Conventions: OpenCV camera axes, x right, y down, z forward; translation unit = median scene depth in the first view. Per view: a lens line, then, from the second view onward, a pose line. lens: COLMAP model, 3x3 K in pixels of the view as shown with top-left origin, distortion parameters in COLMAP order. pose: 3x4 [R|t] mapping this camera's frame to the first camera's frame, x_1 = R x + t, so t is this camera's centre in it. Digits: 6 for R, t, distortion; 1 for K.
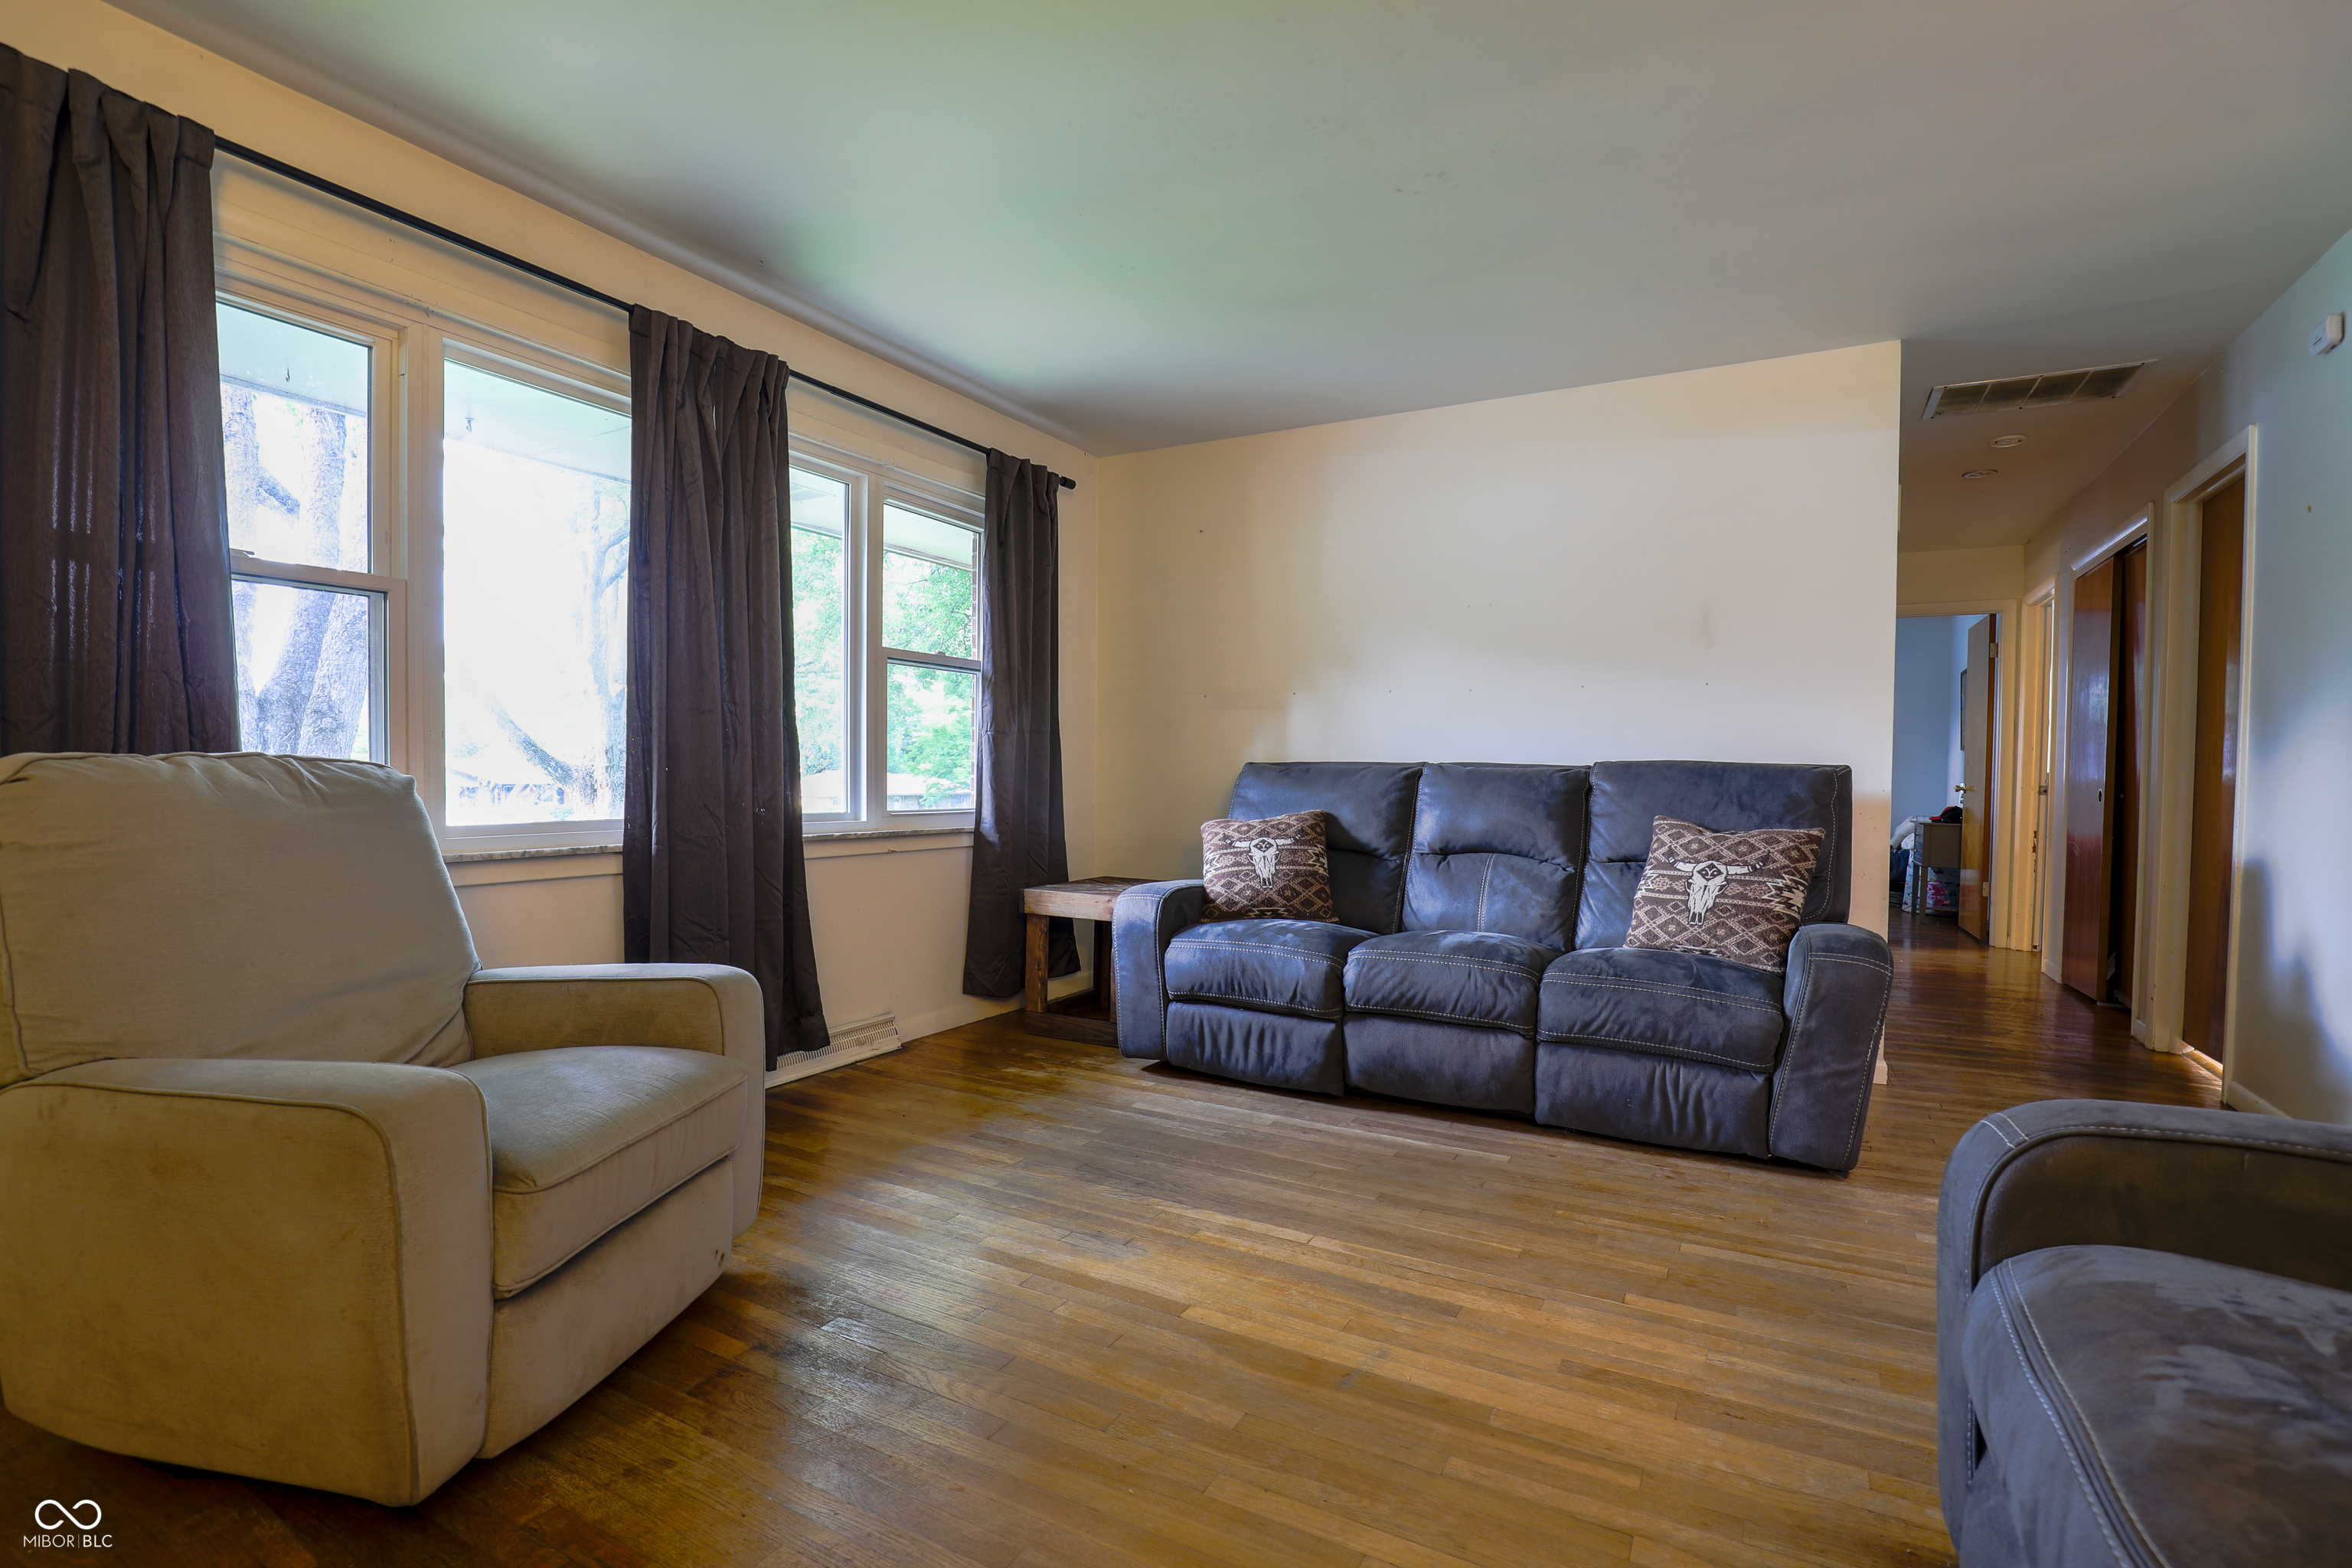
lens RADIAL K [[1079.3, 0, 1189.8], [0, 1079.3, 796.5], [0, 0, 1]] dist [-0.033504, 0.003653]
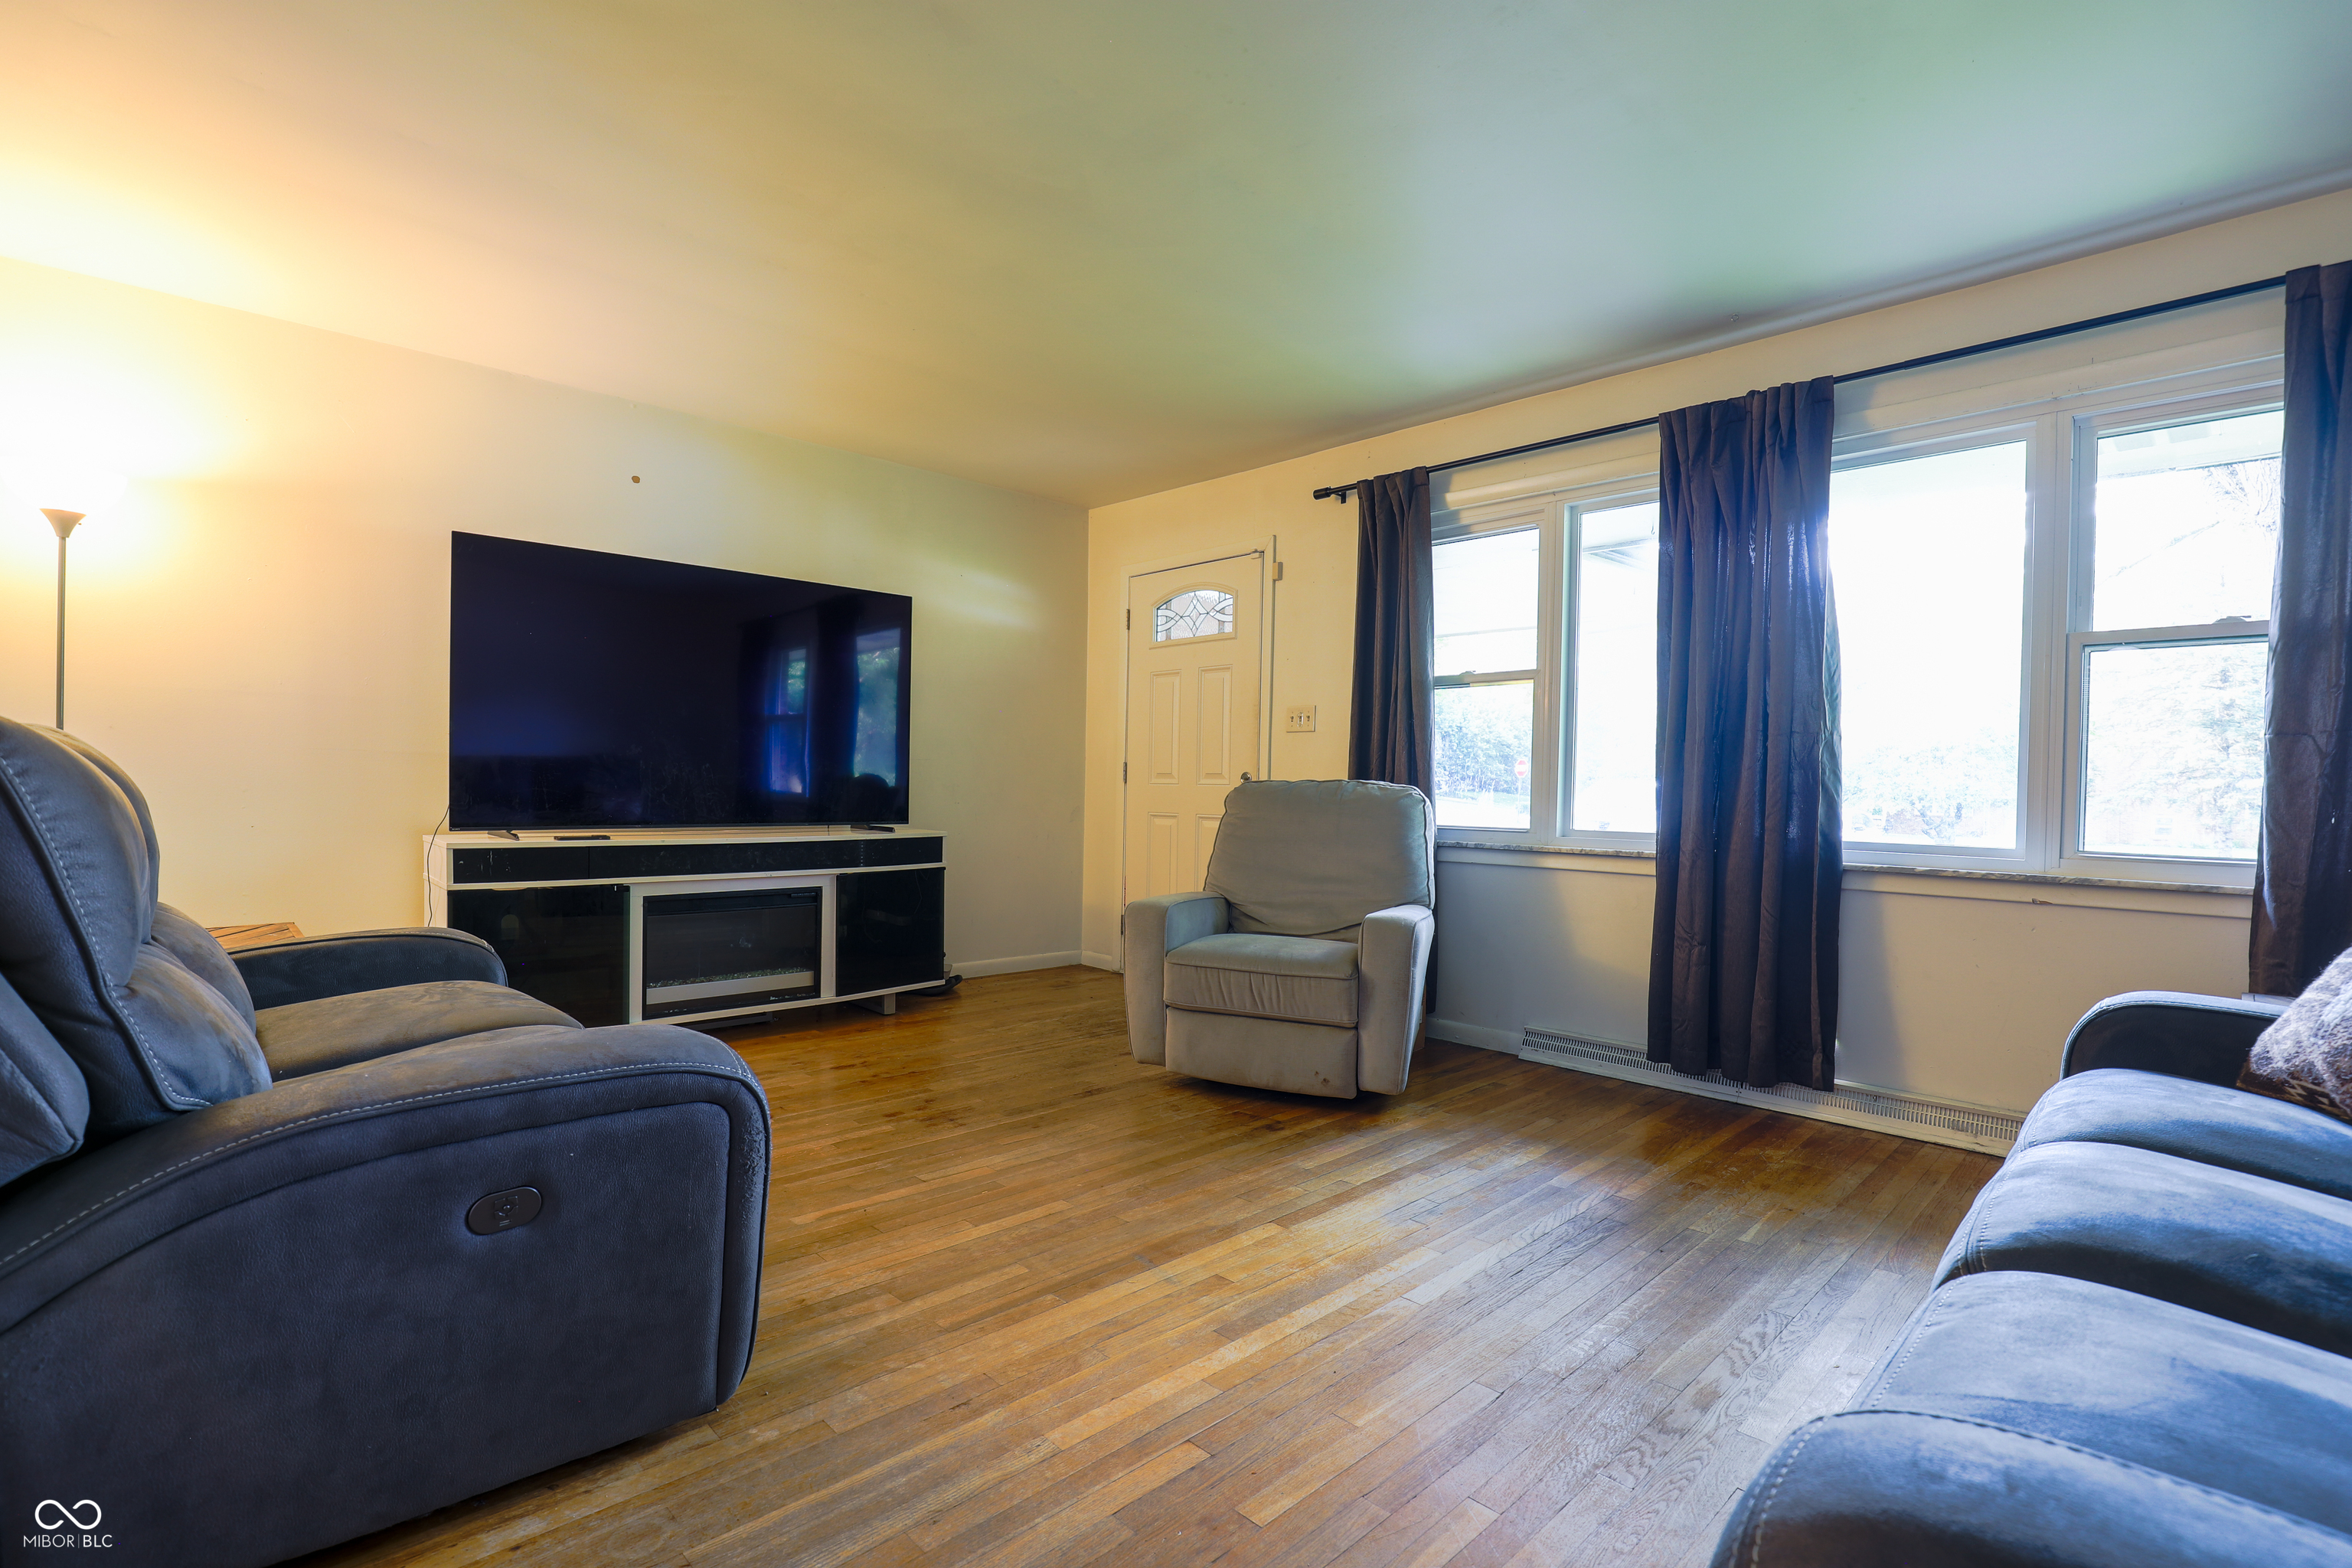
lens RADIAL K [[1079.3, 0, 1184.8], [0, 1079.3, 794.7], [0, 0, 1]] dist [-0.033504, 0.003653]
pose [[-0.294330, -0.007256, -0.955676, 0.743148], [-0.039765, 0.999198, 0.004660, -0.005597], [0.954876, 0.039374, -0.294383, 0.771294]]
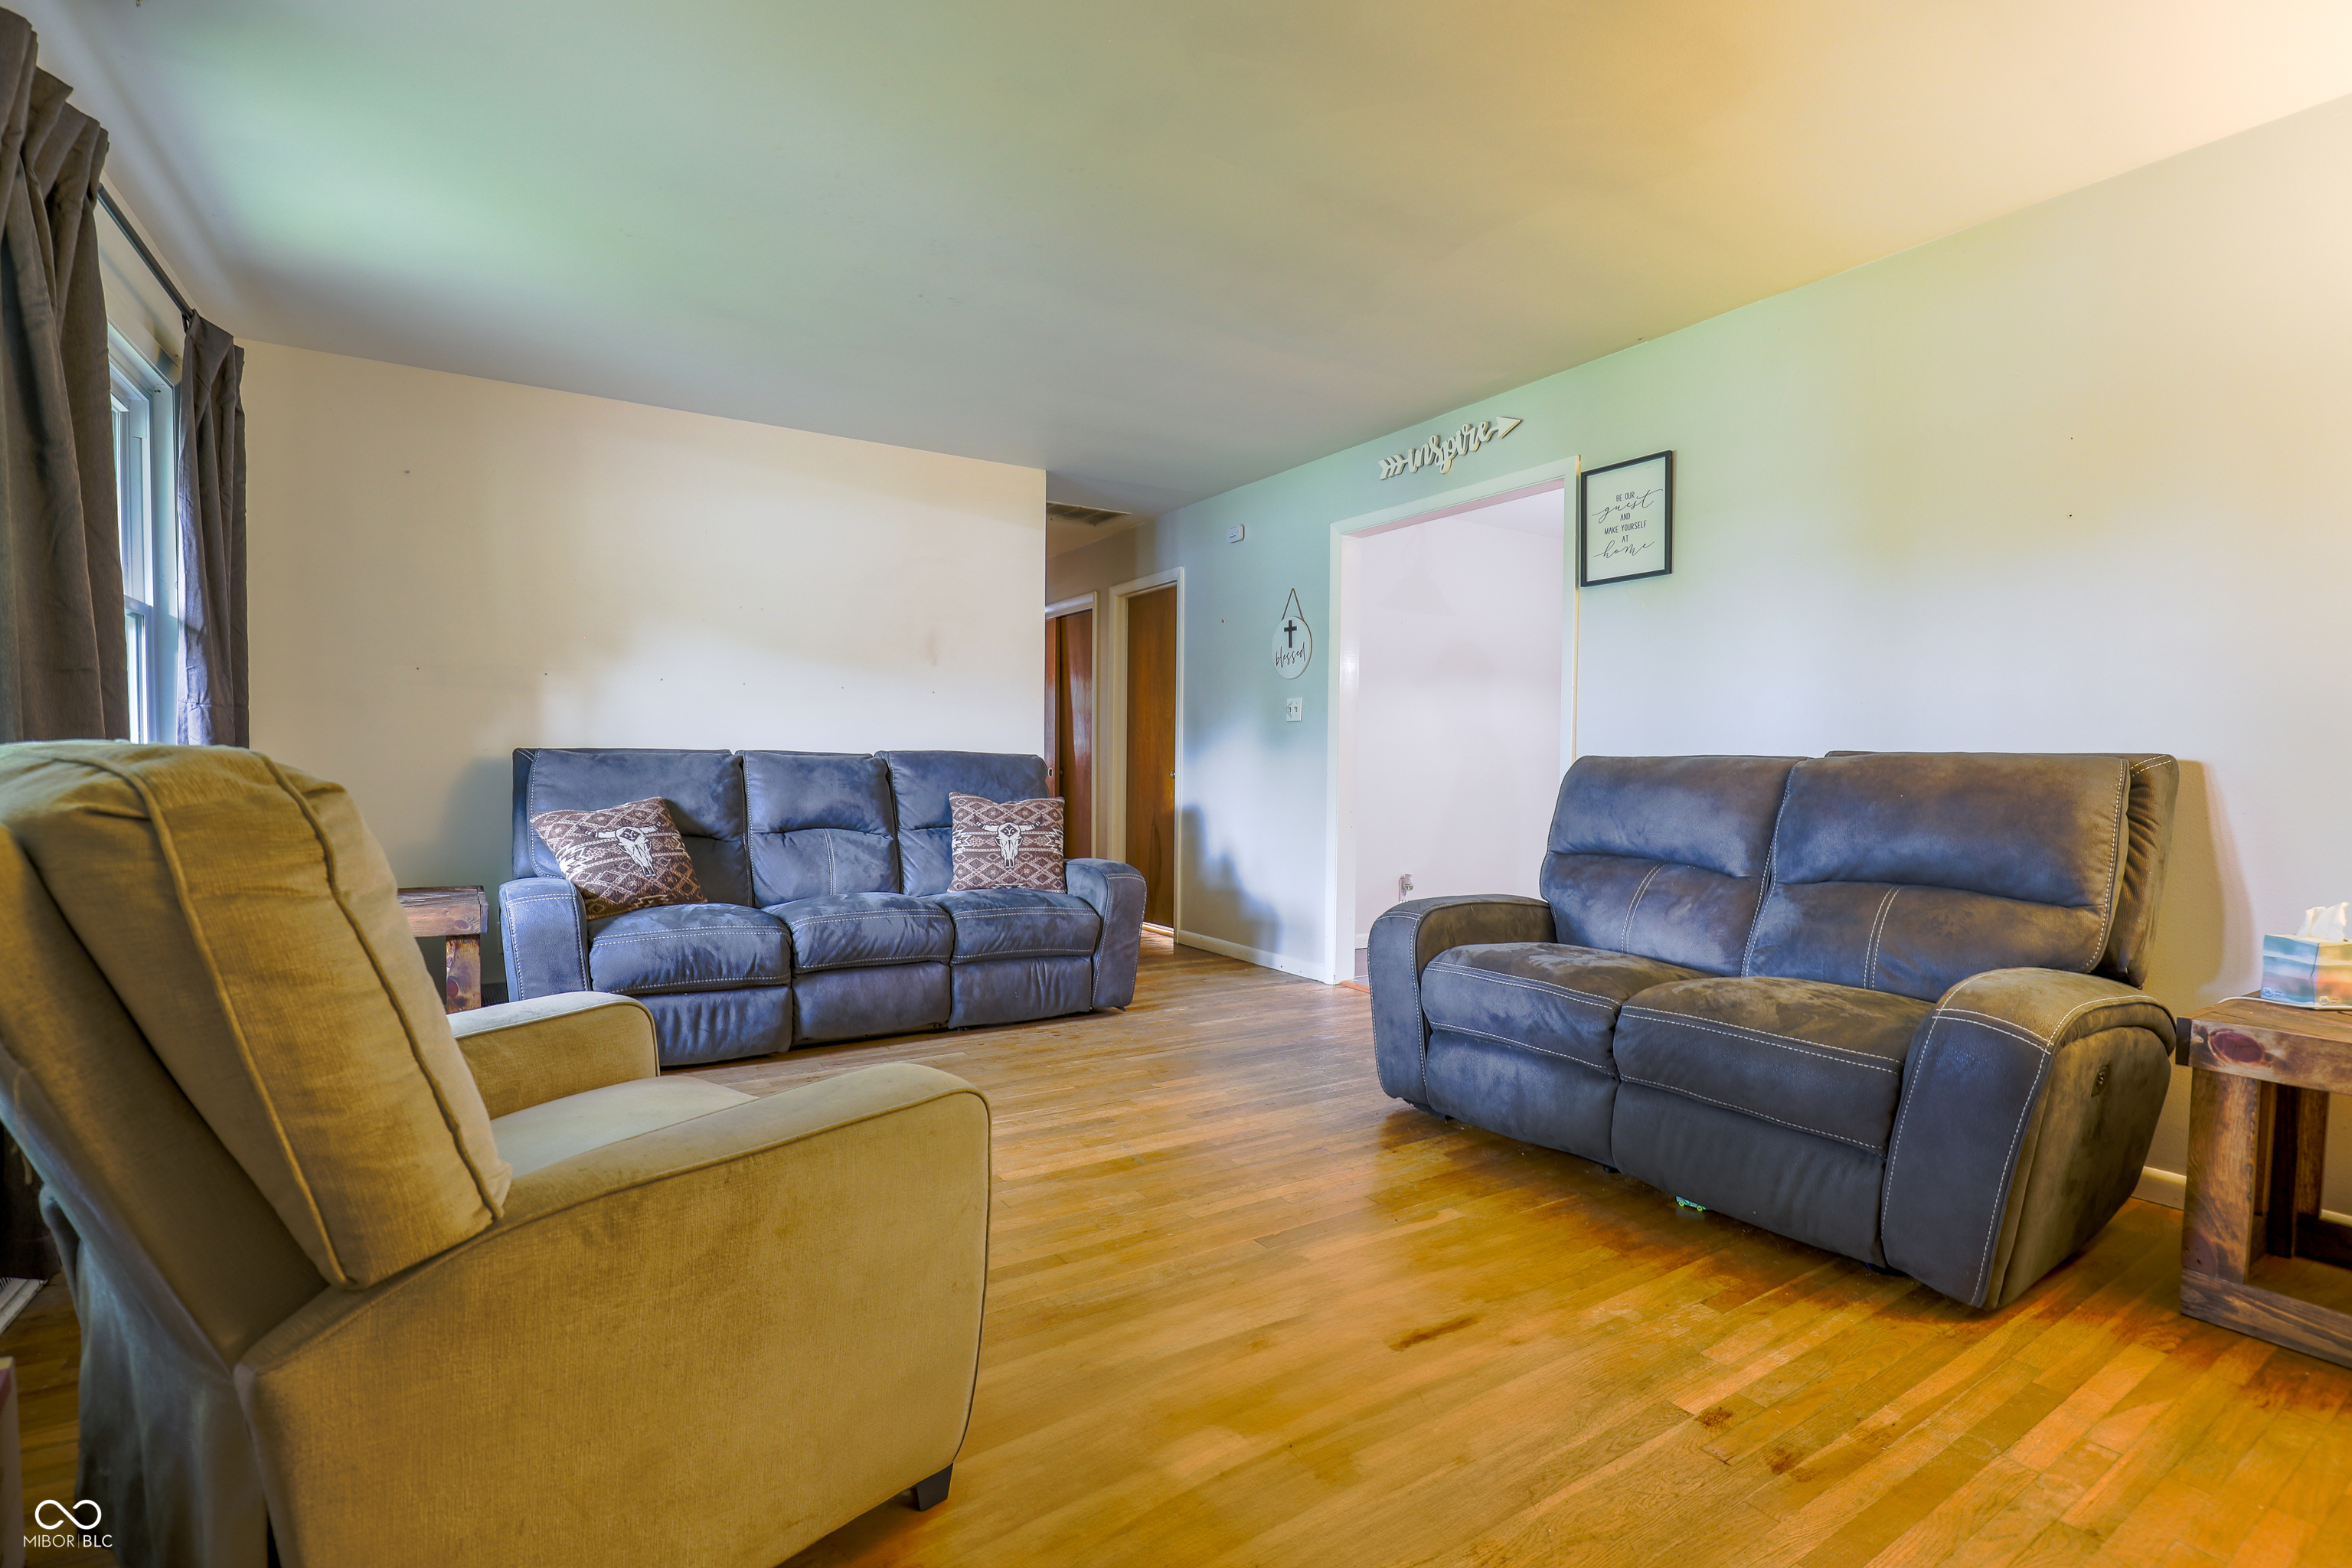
lens RADIAL K [[1079.3, 0, 1186.1], [0, 1079.3, 792.1], [0, 0, 1]] dist [-0.033504, 0.003653]
pose [[0.476926, -0.028593, 0.878478, -0.646076], [0.012953, 0.999591, 0.025503, -0.013716], [-0.878848, -0.000784, 0.477101, 0.109524]]
